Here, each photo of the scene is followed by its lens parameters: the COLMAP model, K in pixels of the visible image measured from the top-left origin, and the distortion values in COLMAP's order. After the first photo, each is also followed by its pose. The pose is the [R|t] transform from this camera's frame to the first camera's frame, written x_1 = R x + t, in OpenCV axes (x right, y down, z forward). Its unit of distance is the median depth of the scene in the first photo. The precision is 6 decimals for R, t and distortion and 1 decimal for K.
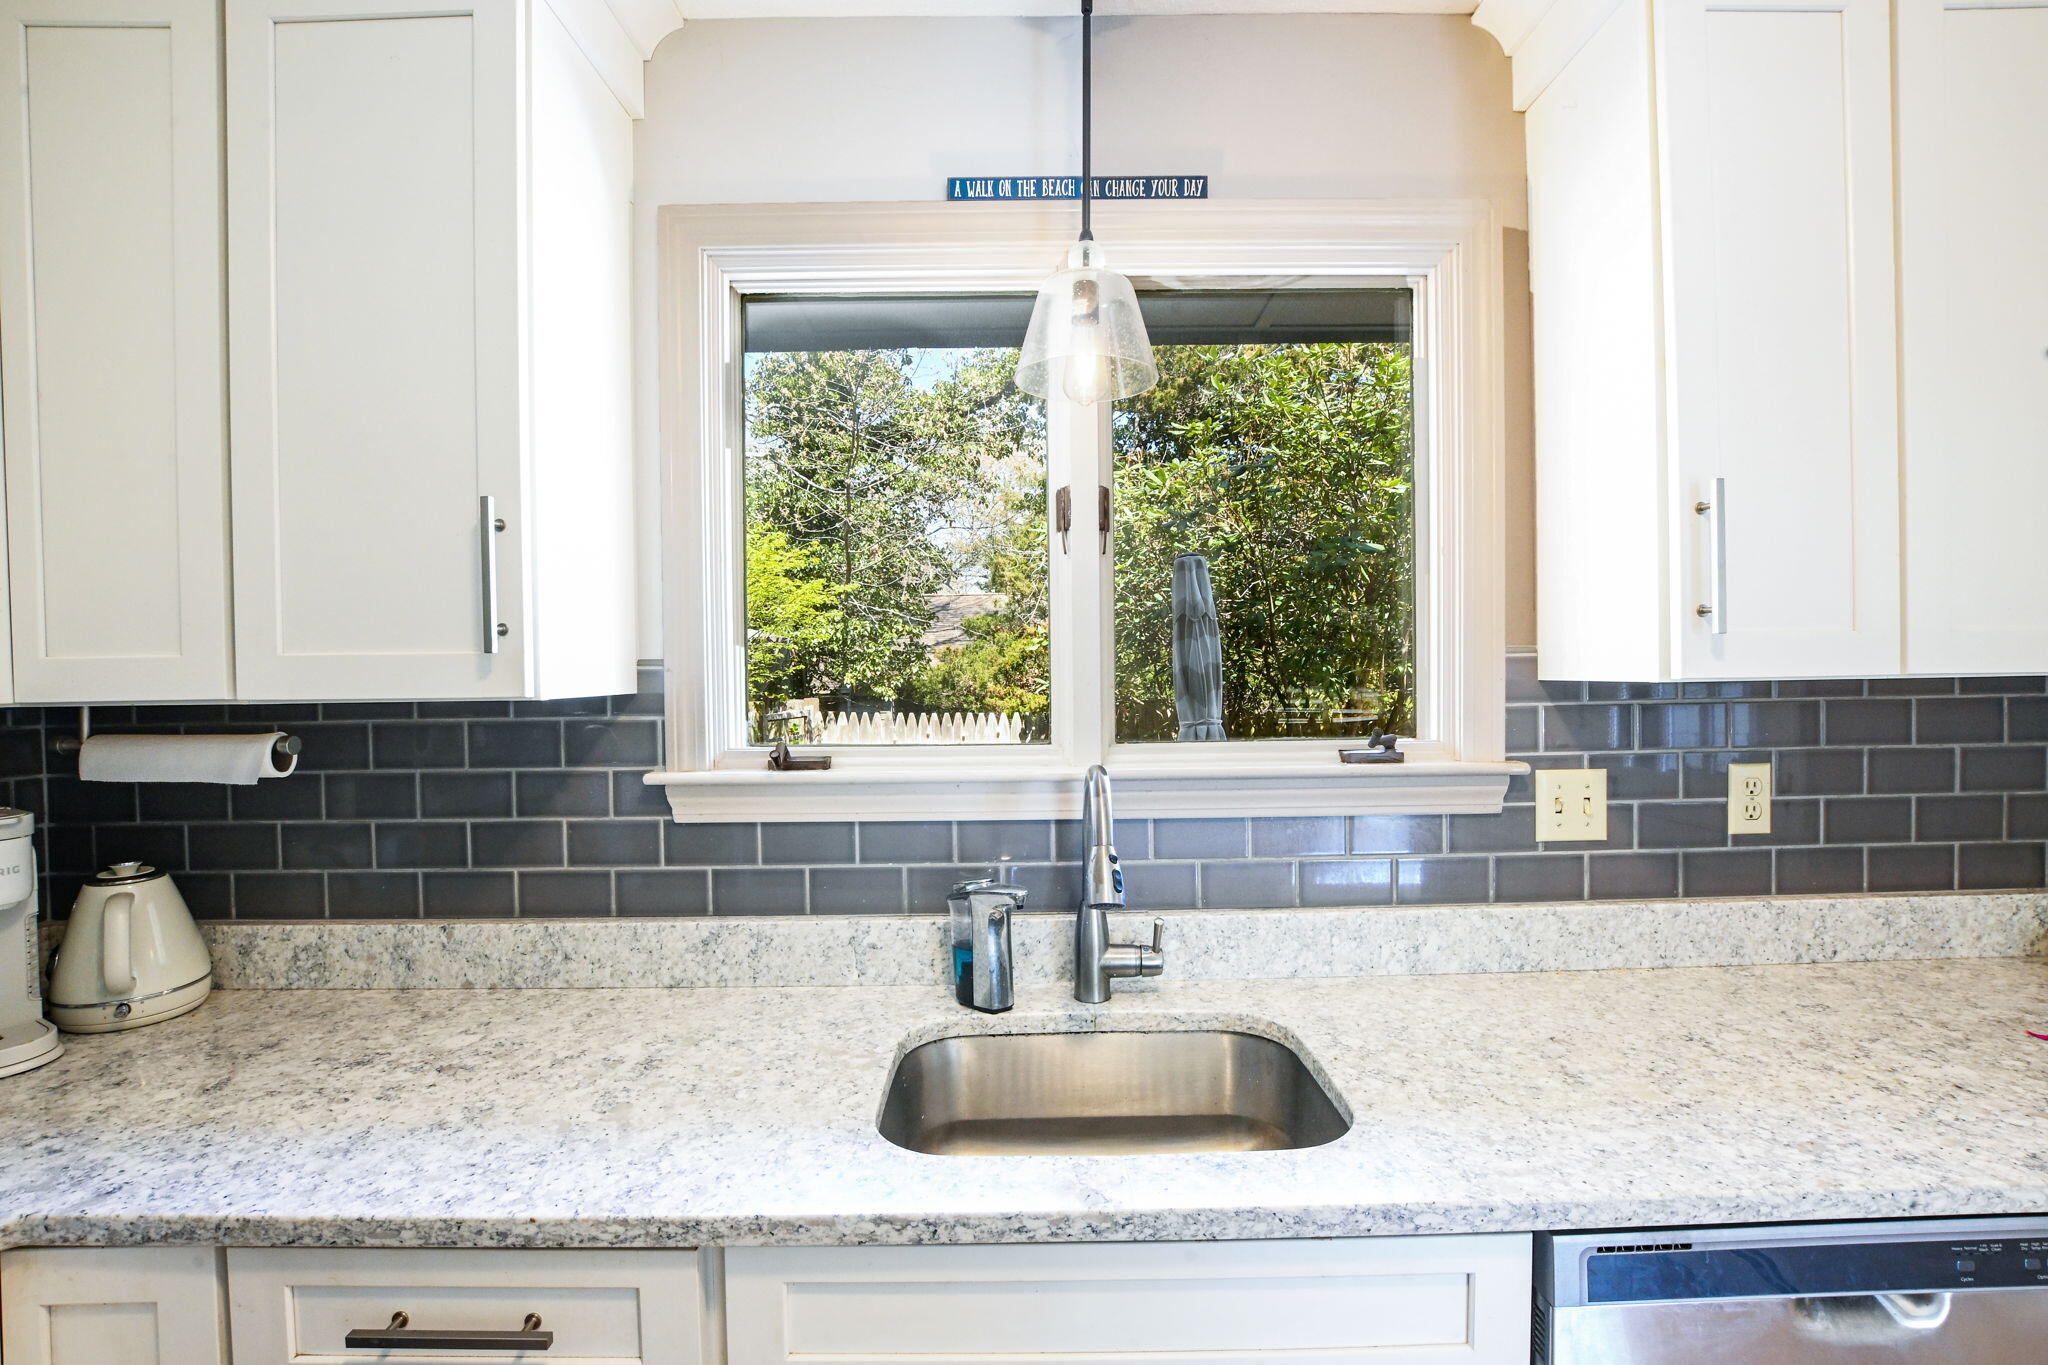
lens RADIAL K [[942.9, 0, 1024.0], [0, 942.9, 663.6], [0, 0, 1]] dist [-0.021479, 0.001099]
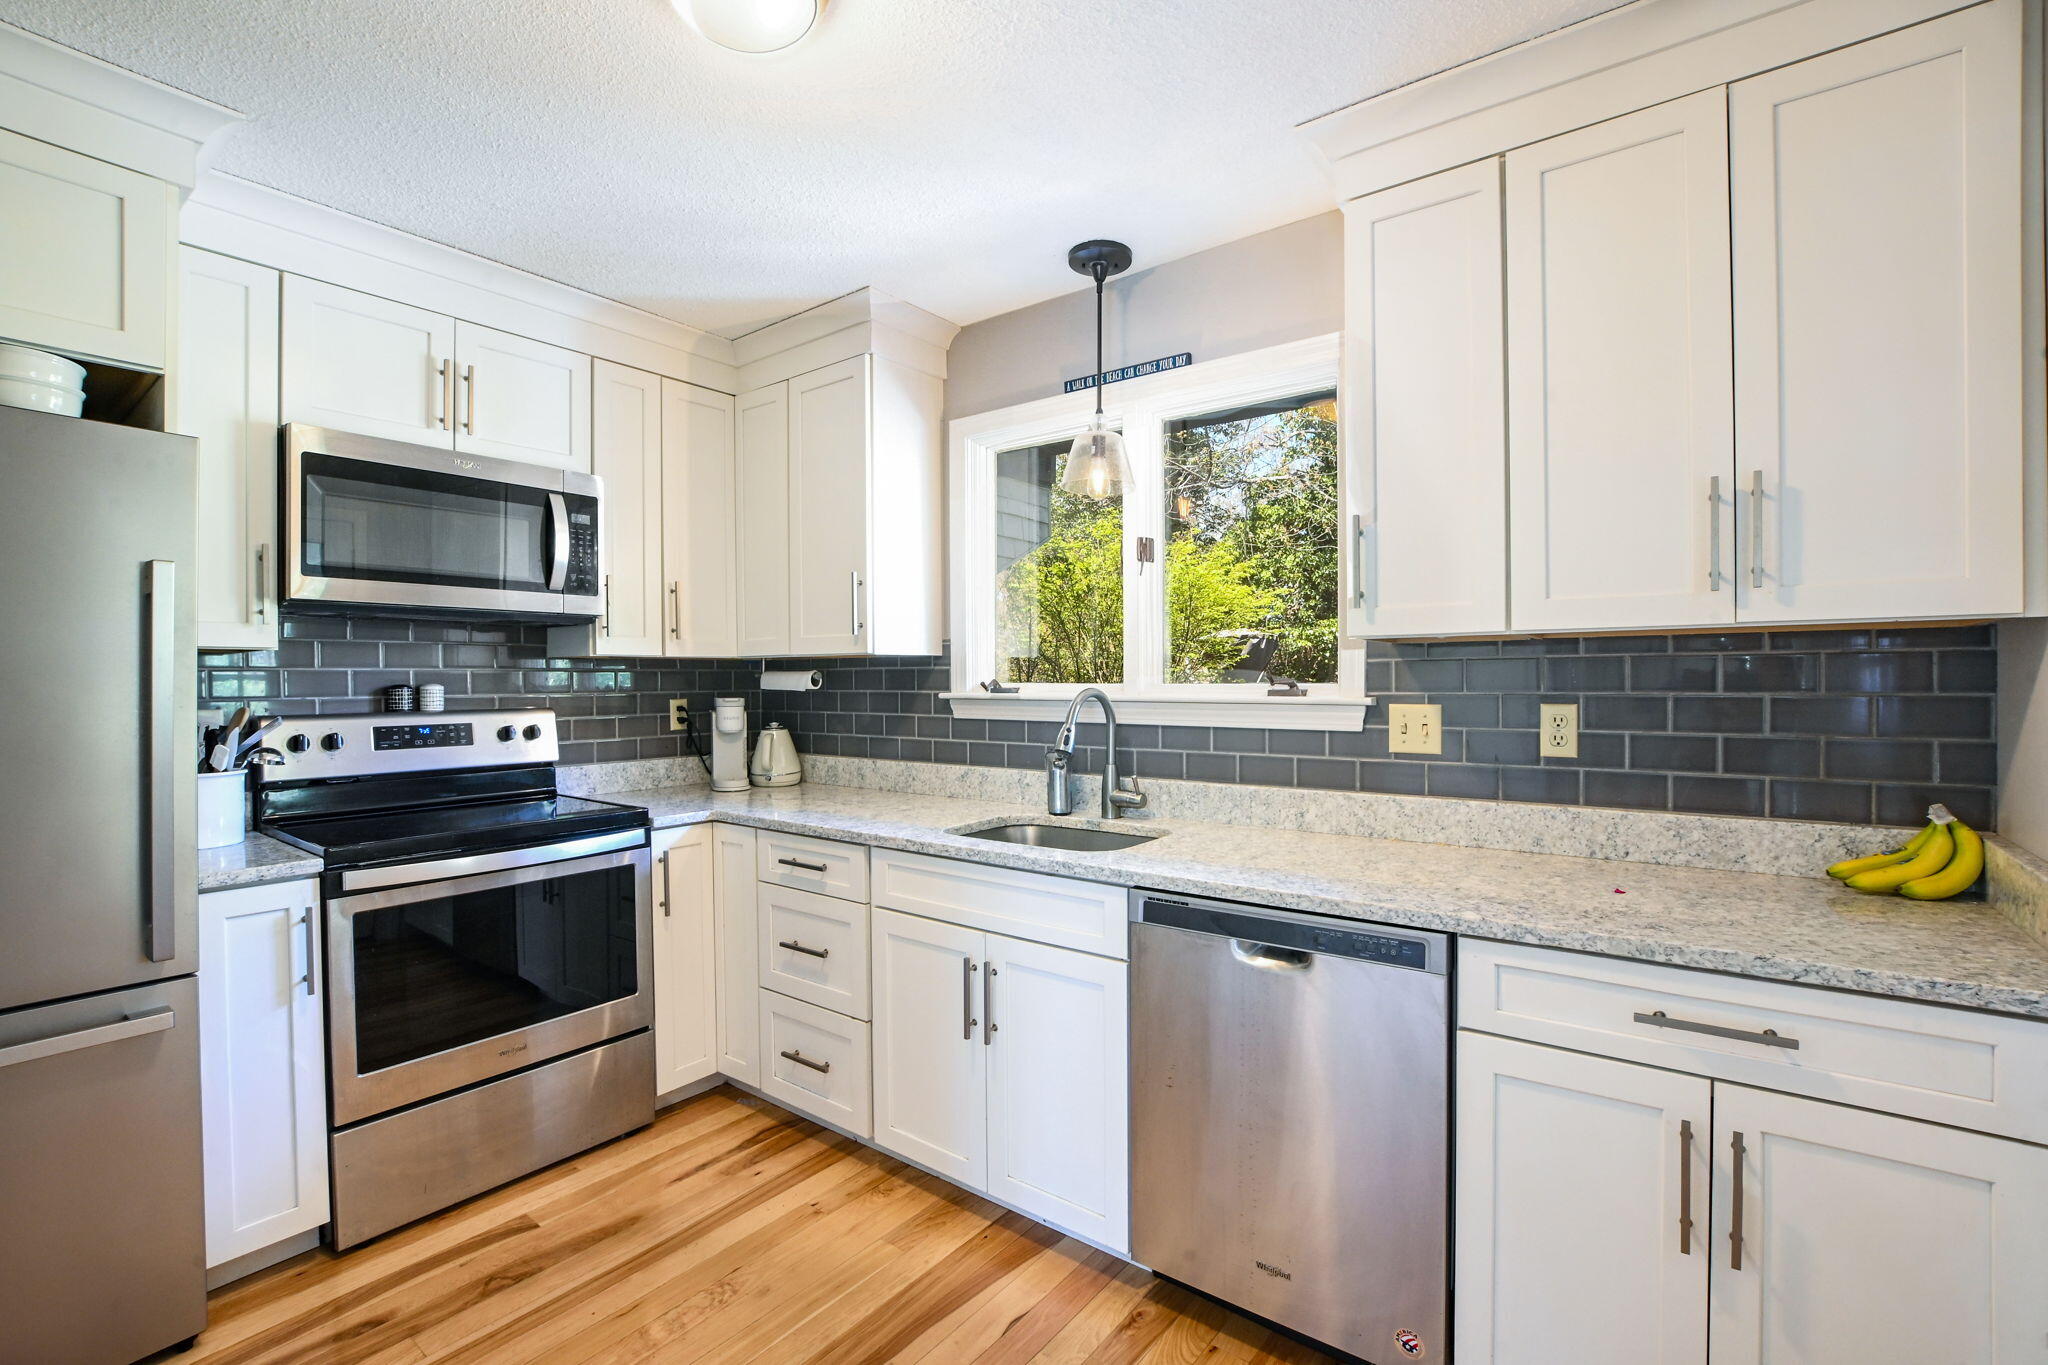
lens RADIAL K [[902.1, 0, 1014.9], [0, 902.1, 686.7], [0, 0, 1]] dist [-0.032584, 0.000219]
pose [[0.789650, 0.016153, -0.613345, 0.953548], [-0.000906, 0.999683, 0.025161, 0.052055], [0.613557, -0.019312, 0.789414, -0.478619]]
